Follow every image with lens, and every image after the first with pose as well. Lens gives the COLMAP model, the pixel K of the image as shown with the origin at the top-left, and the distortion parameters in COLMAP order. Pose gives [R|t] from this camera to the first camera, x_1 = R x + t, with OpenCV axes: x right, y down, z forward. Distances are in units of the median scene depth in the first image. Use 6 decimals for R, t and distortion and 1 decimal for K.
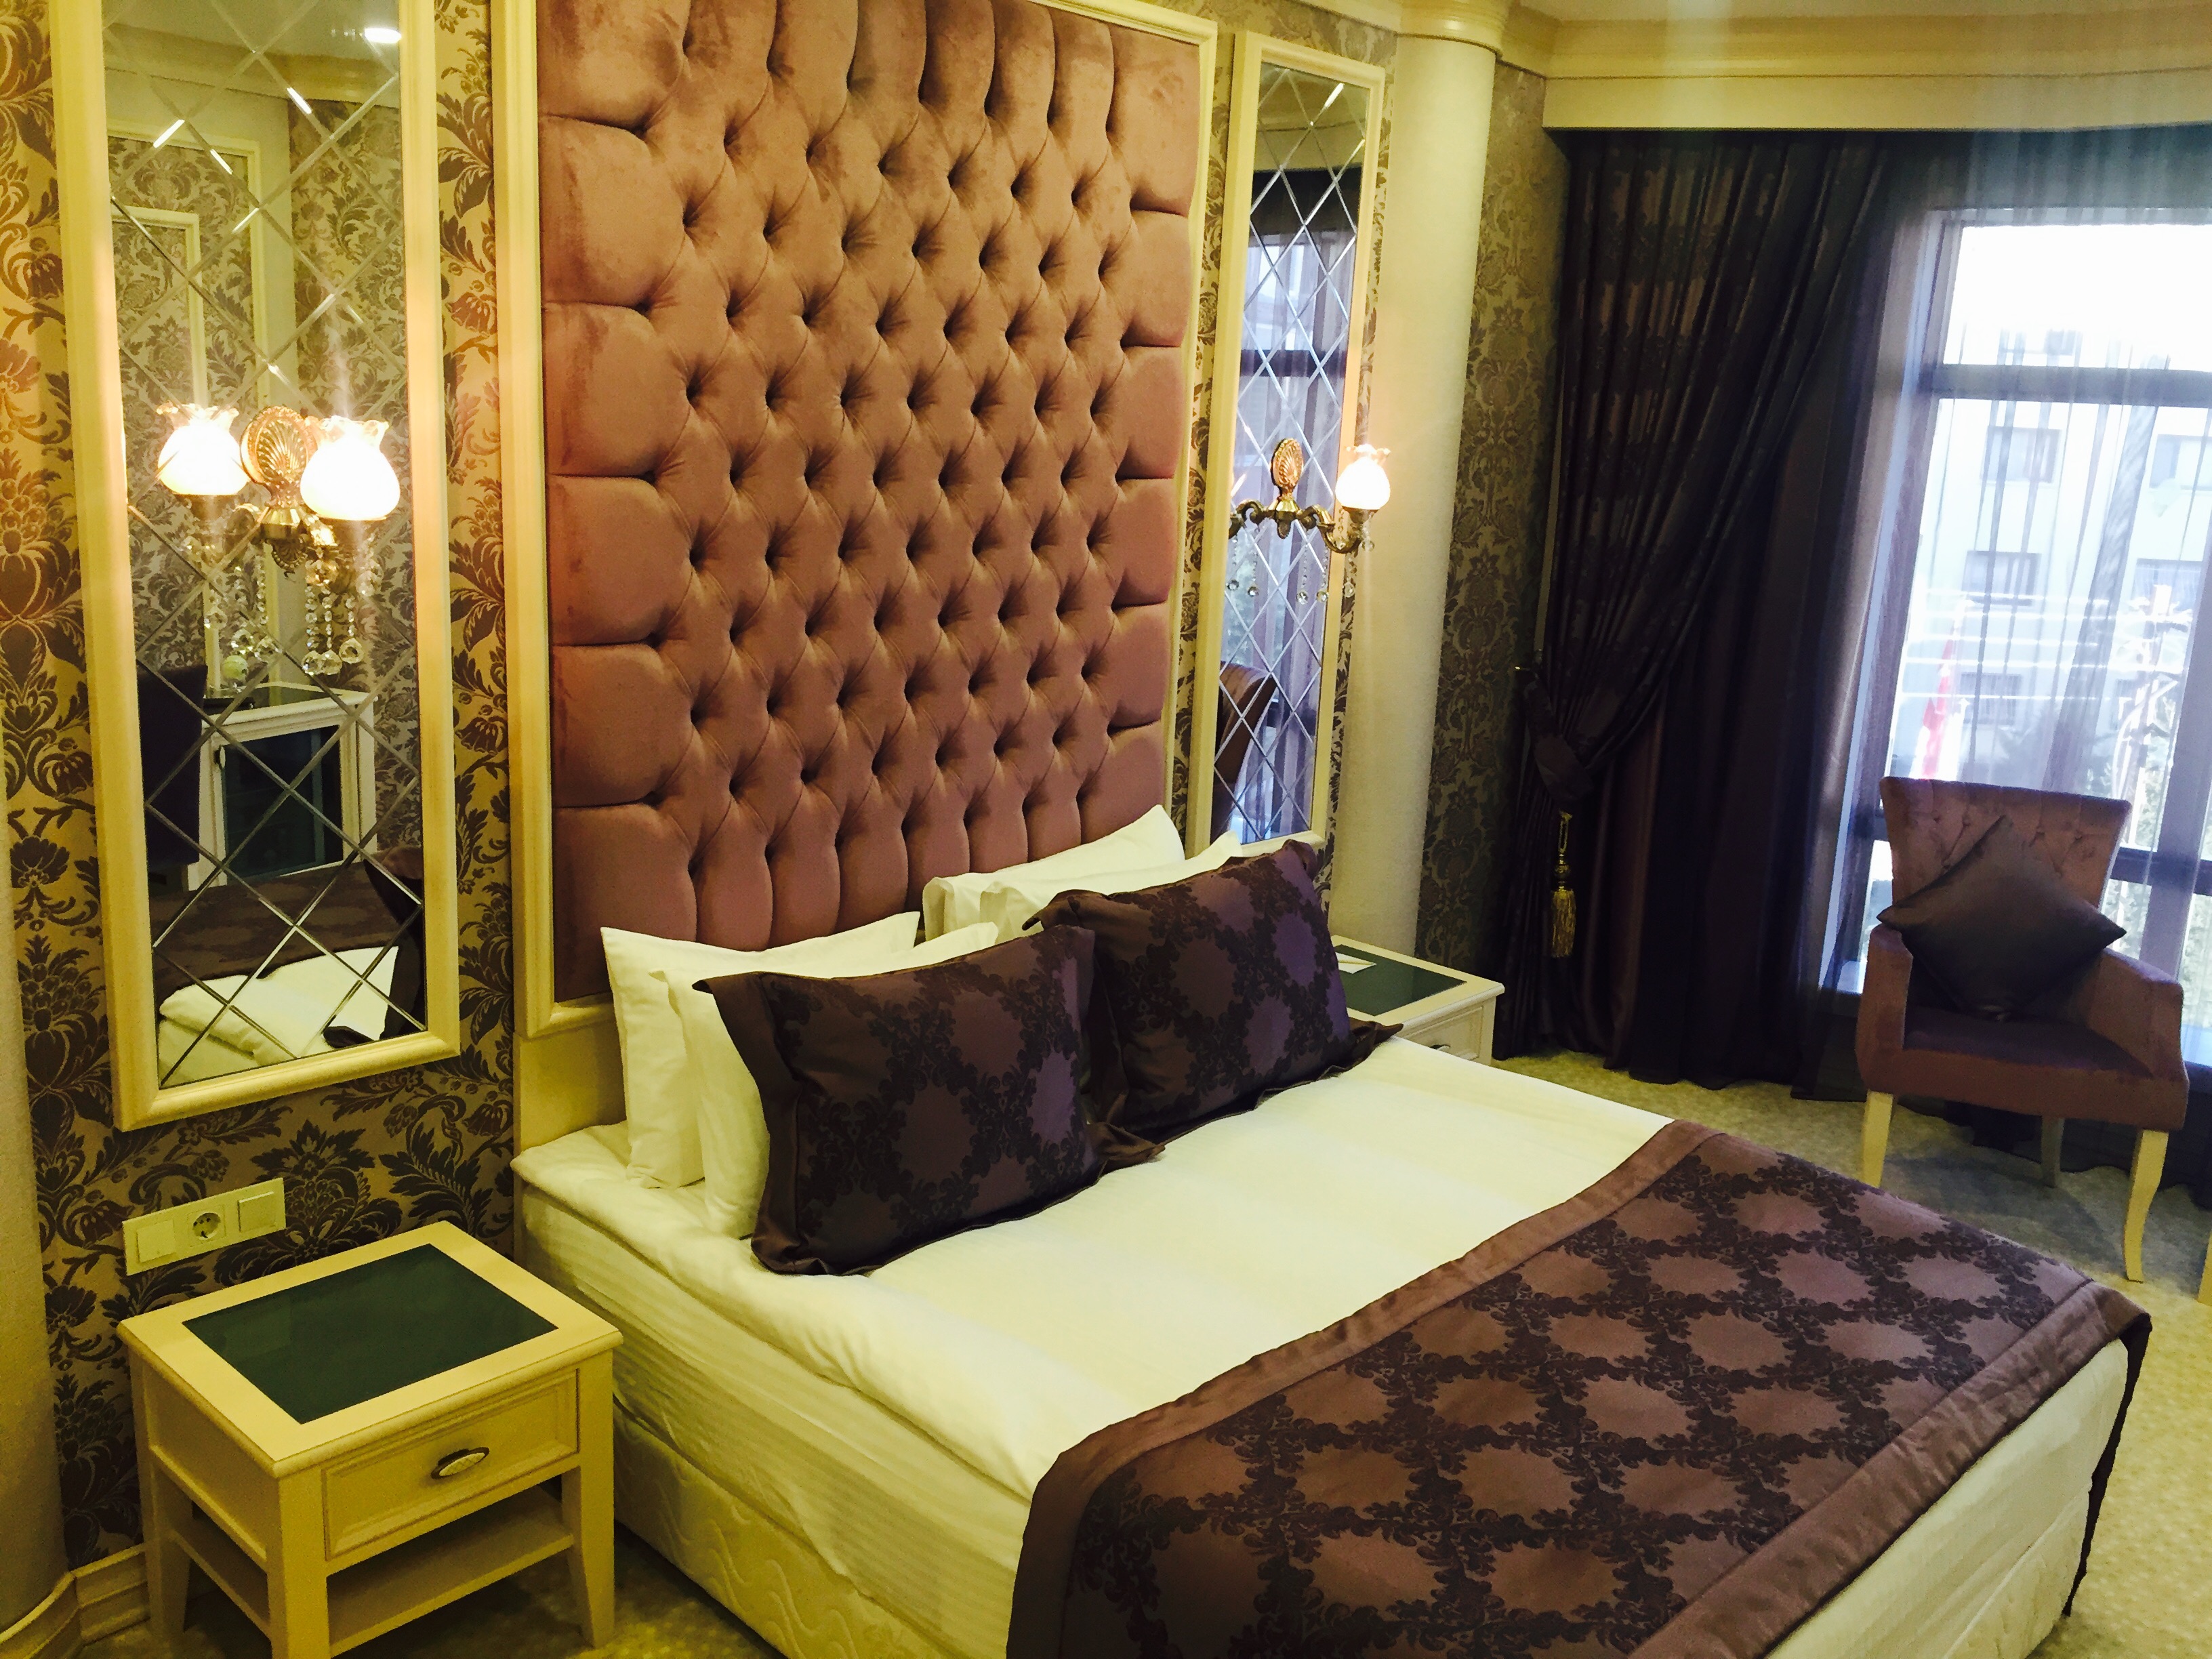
lens RADIAL K [[1989.4, 0, 1100.7], [0, 1989.4, 825.0], [0, 0, 1]] dist [0.088694, -0.114182]
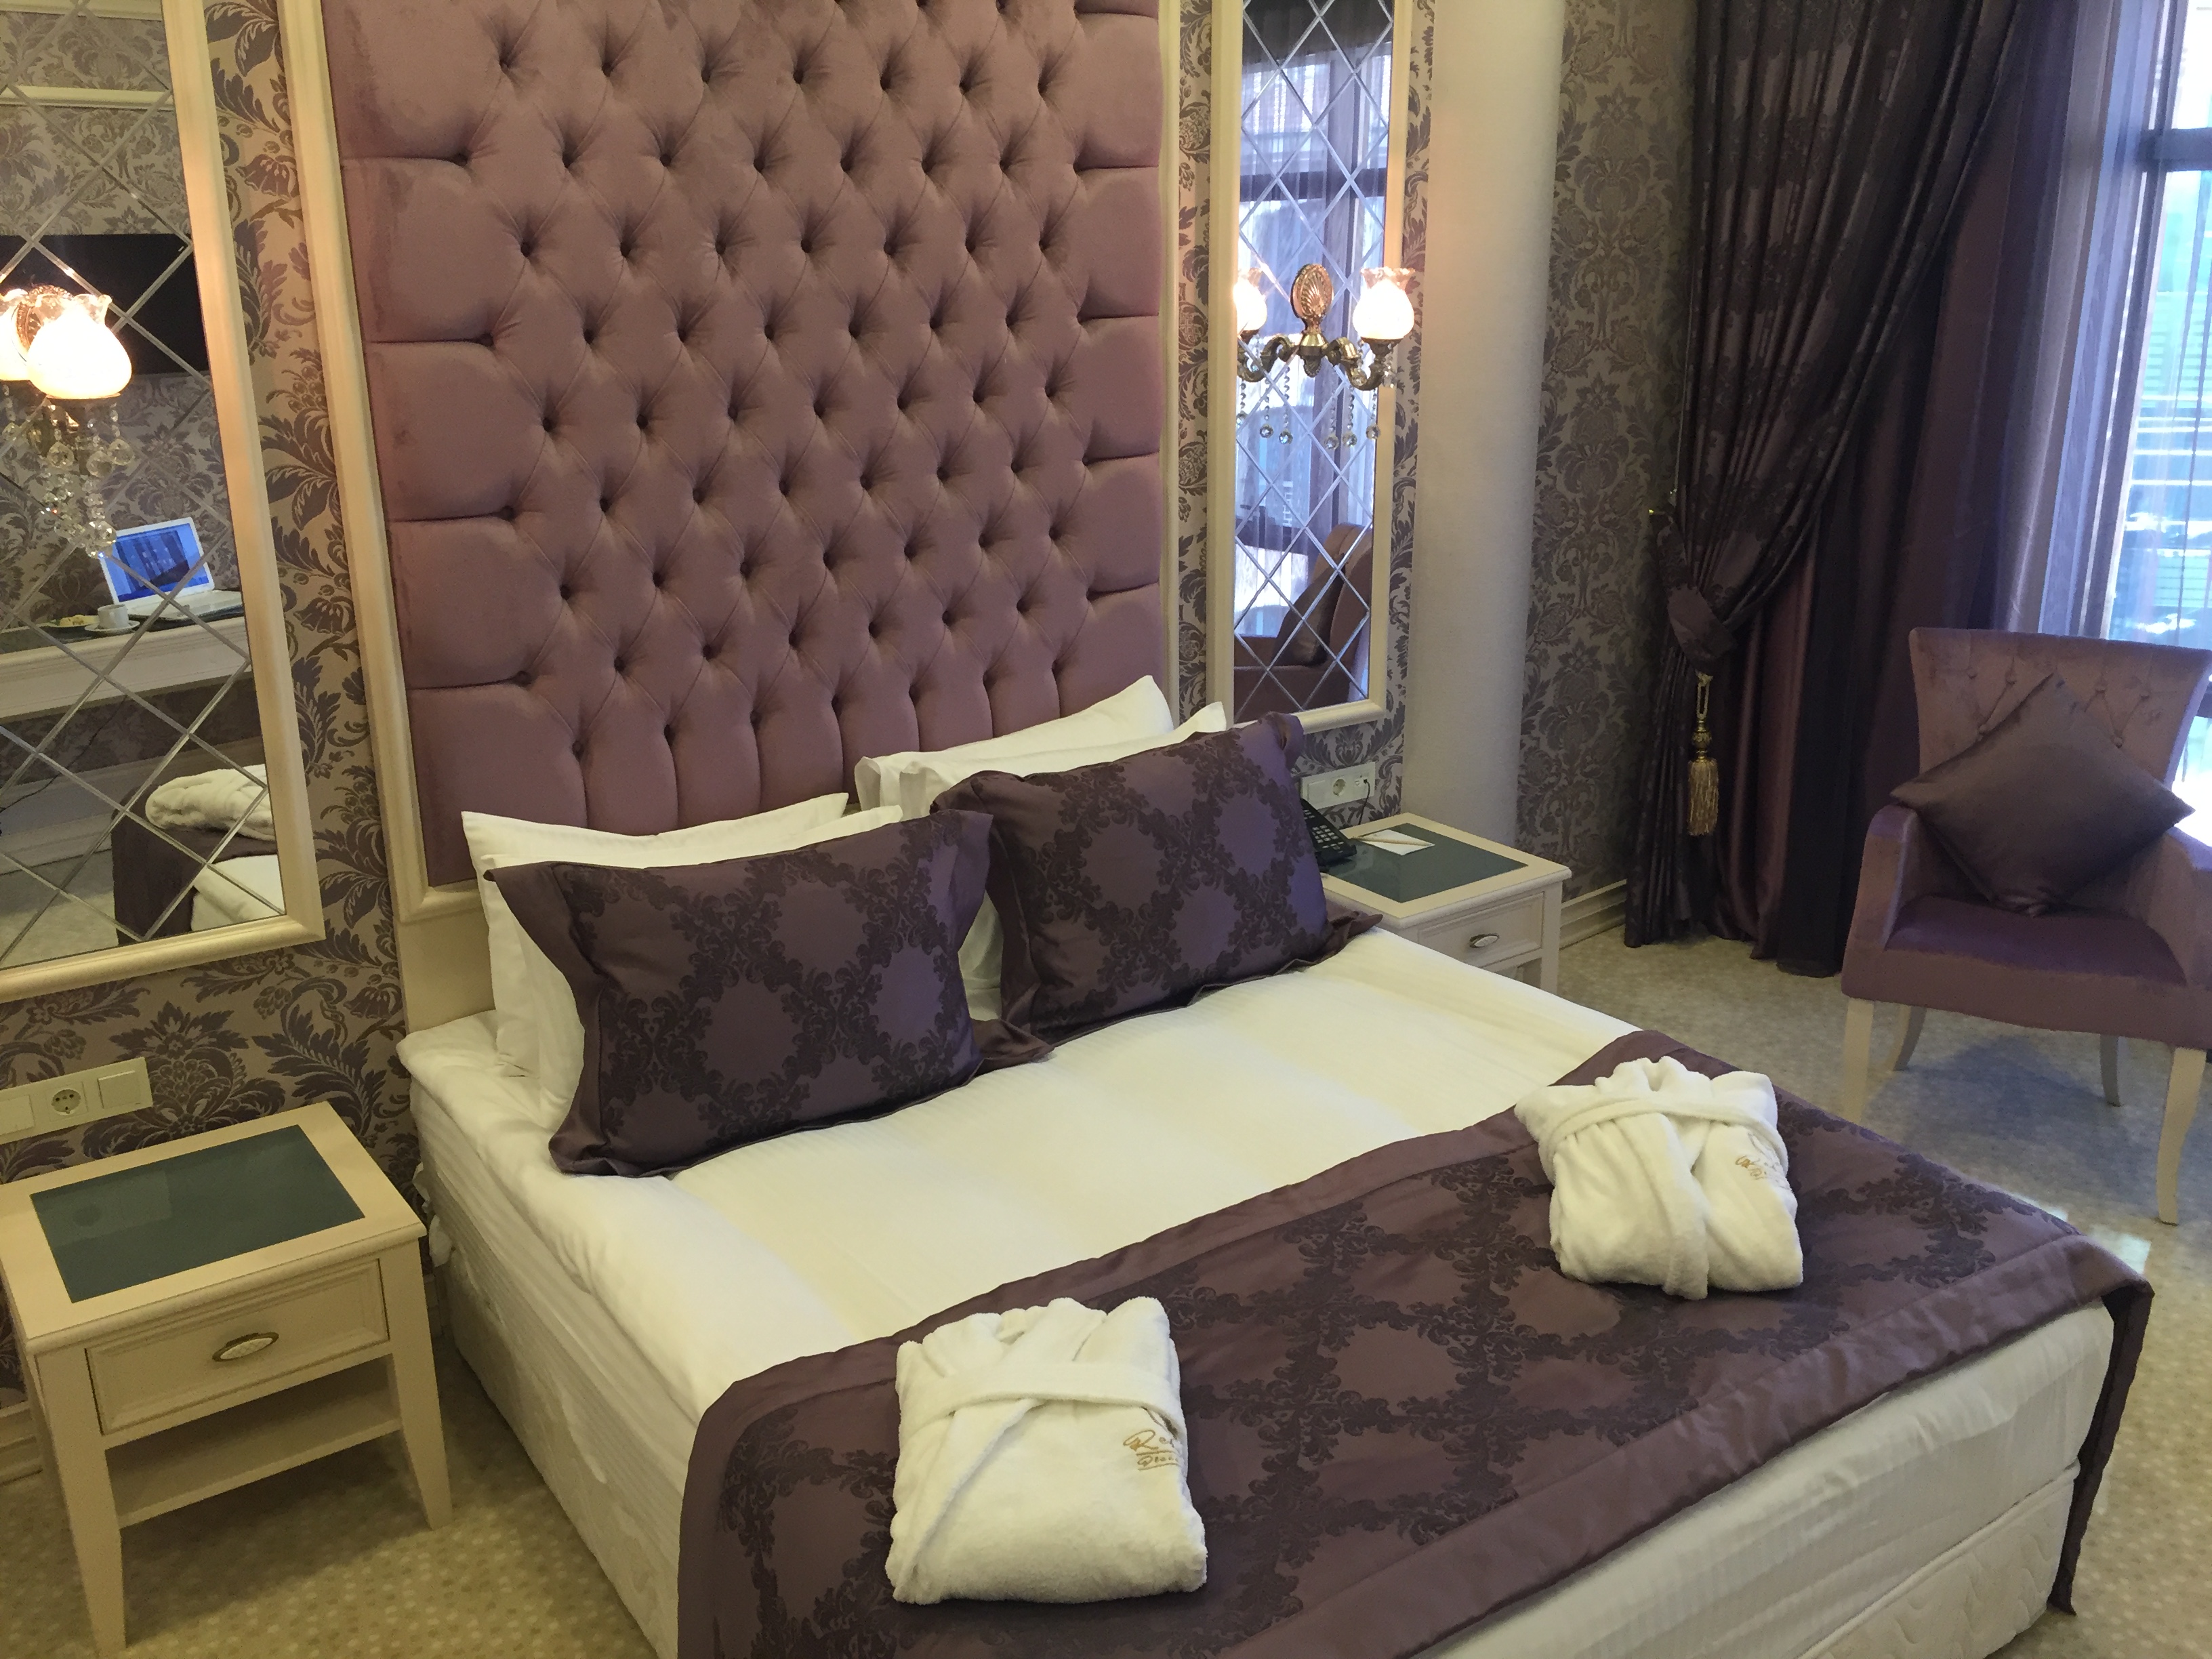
lens RADIAL K [[1989.4, 0, 1115.6], [0, 1989.4, 835.6], [0, 0, 1]] dist [0.088694, -0.114182]
pose [[0.977563, 0.005655, -0.210568, 0.252047], [0.010642, 0.997037, 0.076184, -0.007841], [0.210375, -0.076716, 0.974606, 0.103209]]
